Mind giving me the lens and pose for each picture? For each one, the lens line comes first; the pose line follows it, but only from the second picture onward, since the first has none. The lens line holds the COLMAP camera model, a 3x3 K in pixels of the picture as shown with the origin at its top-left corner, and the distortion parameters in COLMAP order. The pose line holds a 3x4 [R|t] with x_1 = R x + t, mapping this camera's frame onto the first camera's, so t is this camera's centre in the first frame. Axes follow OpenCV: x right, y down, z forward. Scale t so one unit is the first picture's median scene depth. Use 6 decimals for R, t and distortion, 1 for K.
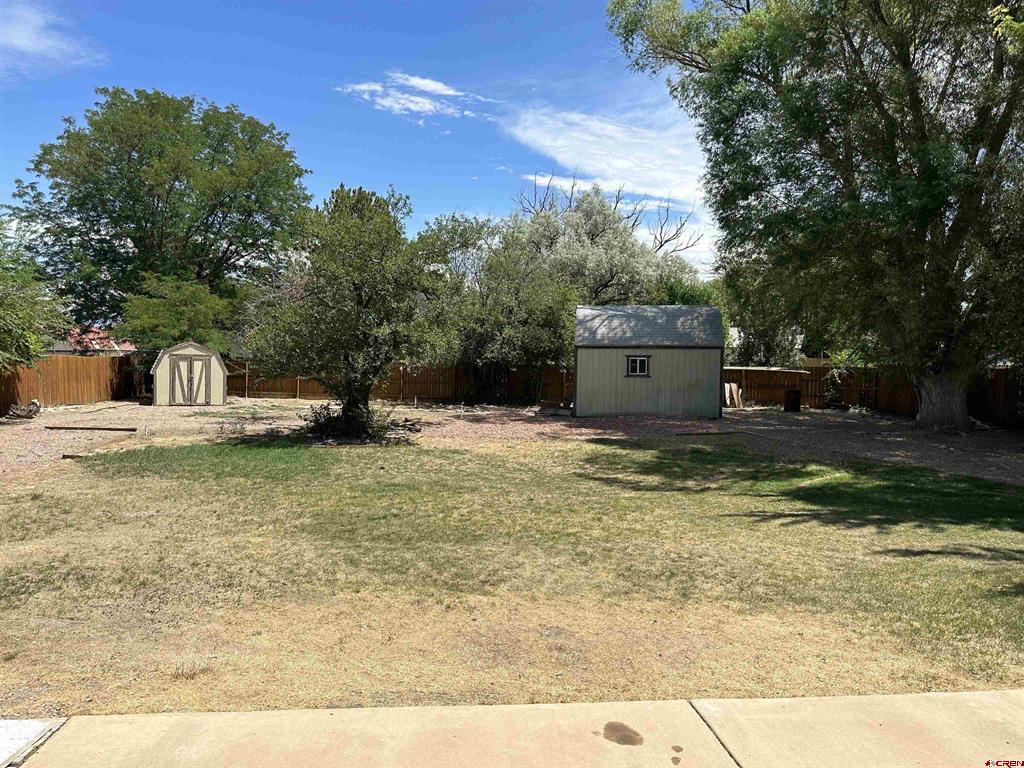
lens RADIAL K [[741.2, 0, 510.8], [0, 741.2, 377.9], [0, 0, 1]] dist [0.106730, -0.115237]
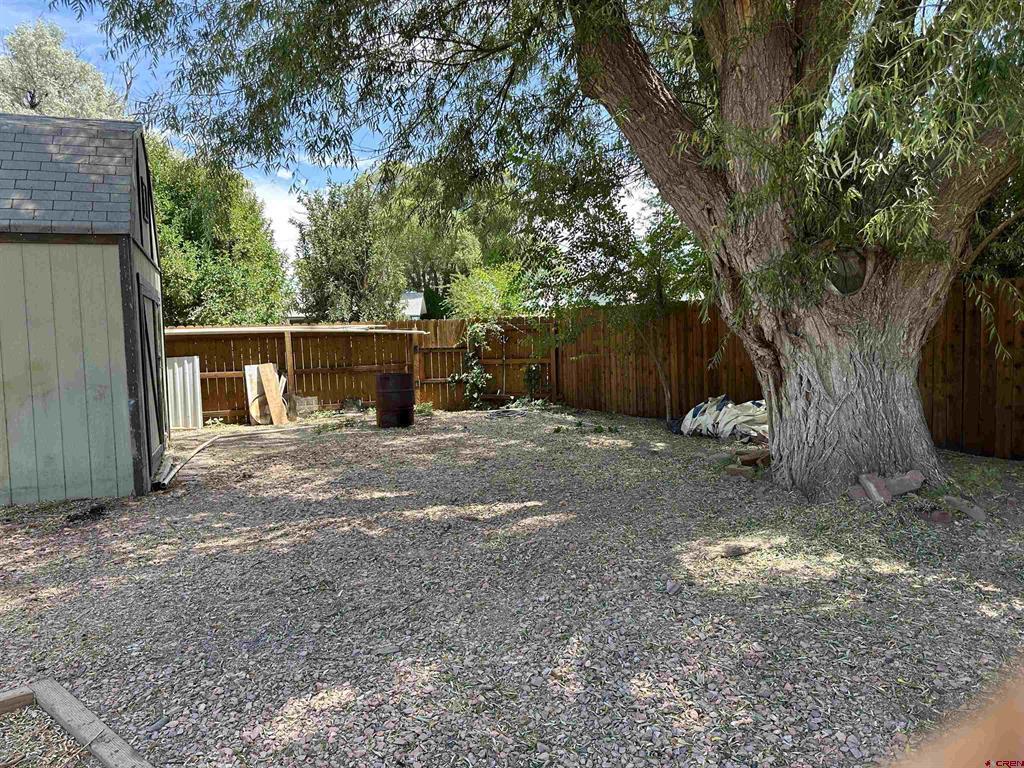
lens RADIAL K [[716.5, 0, 508.6], [0, 716.5, 386.0], [0, 0, 1]] dist [0.156585, -0.256726]
pose [[0.884568, -0.075716, 0.460225, 0.246025], [0.058488, 0.996953, 0.051603, 0.006288], [-0.462730, -0.018729, 0.886301, 0.612574]]
